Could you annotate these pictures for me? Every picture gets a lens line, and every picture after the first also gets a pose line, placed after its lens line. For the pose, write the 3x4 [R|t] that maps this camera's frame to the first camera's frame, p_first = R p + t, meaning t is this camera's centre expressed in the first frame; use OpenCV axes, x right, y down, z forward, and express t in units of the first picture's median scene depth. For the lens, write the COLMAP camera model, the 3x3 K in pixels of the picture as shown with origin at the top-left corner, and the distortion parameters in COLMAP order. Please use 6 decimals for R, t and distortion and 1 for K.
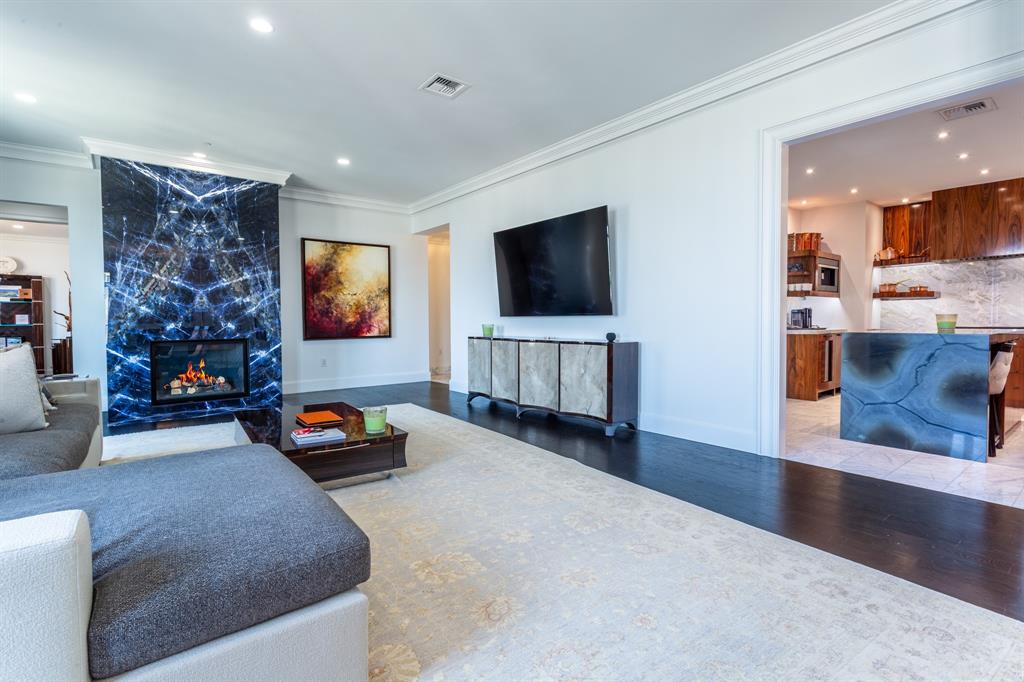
lens RADIAL K [[485.3, 0, 509.2], [0, 485.3, 334.3], [0, 0, 1]] dist [-0.000822, 0.000651]
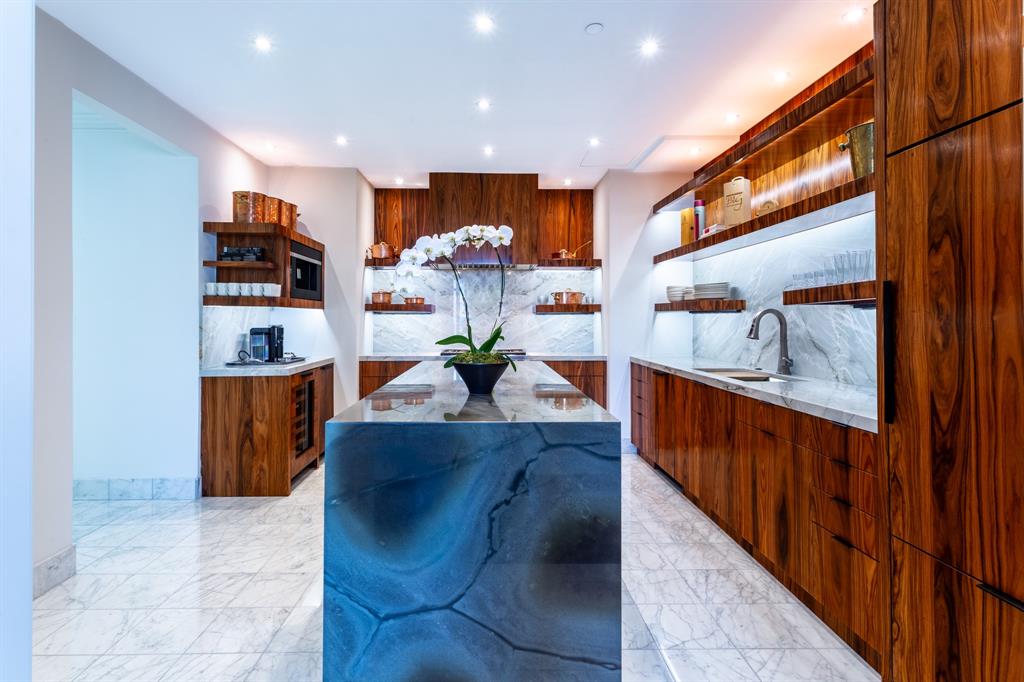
lens RADIAL K [[497.1, 0, 489.2], [0, 497.1, 318.2], [0, 0, 1]] dist [-0.001080, 0.000354]
pose [[0.611124, 0.009029, 0.791484, 0.340587], [0.018875, 0.999484, -0.025975, -0.049312], [-0.791310, 0.030813, 0.610638, 0.492035]]
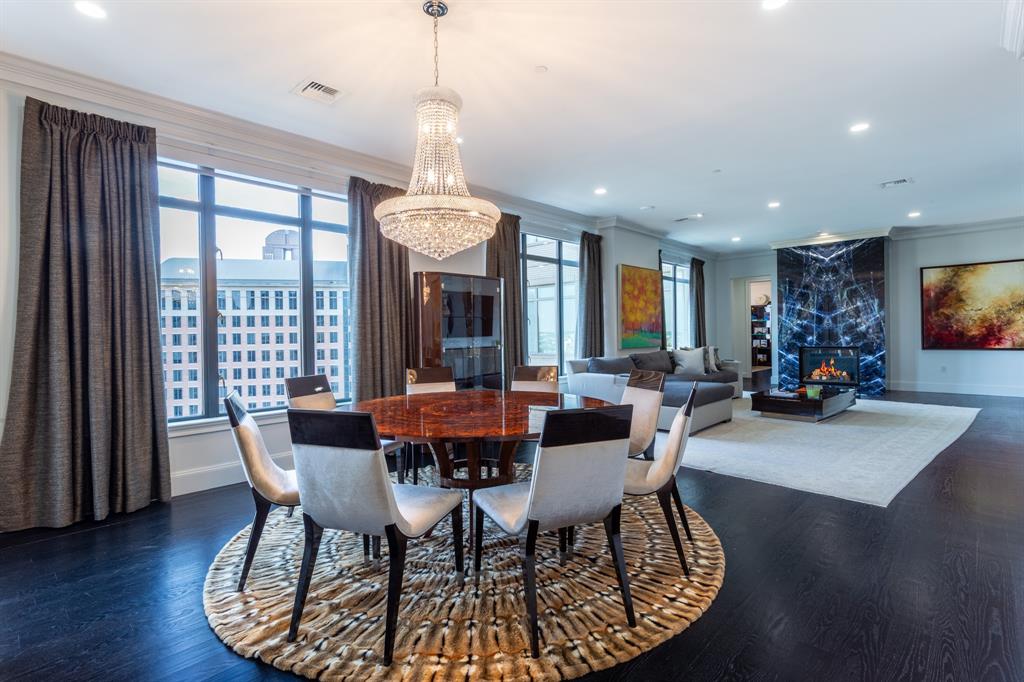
lens RADIAL K [[482.7, 0, 510.2], [0, 482.7, 335.0], [0, 0, 1]] dist [-0.001759, 0.000215]
pose [[0.127554, 0.009521, -0.991786, 0.810080], [-0.010128, 0.999914, 0.008297, -0.029948], [0.991780, 0.008987, 0.127640, -0.247343]]
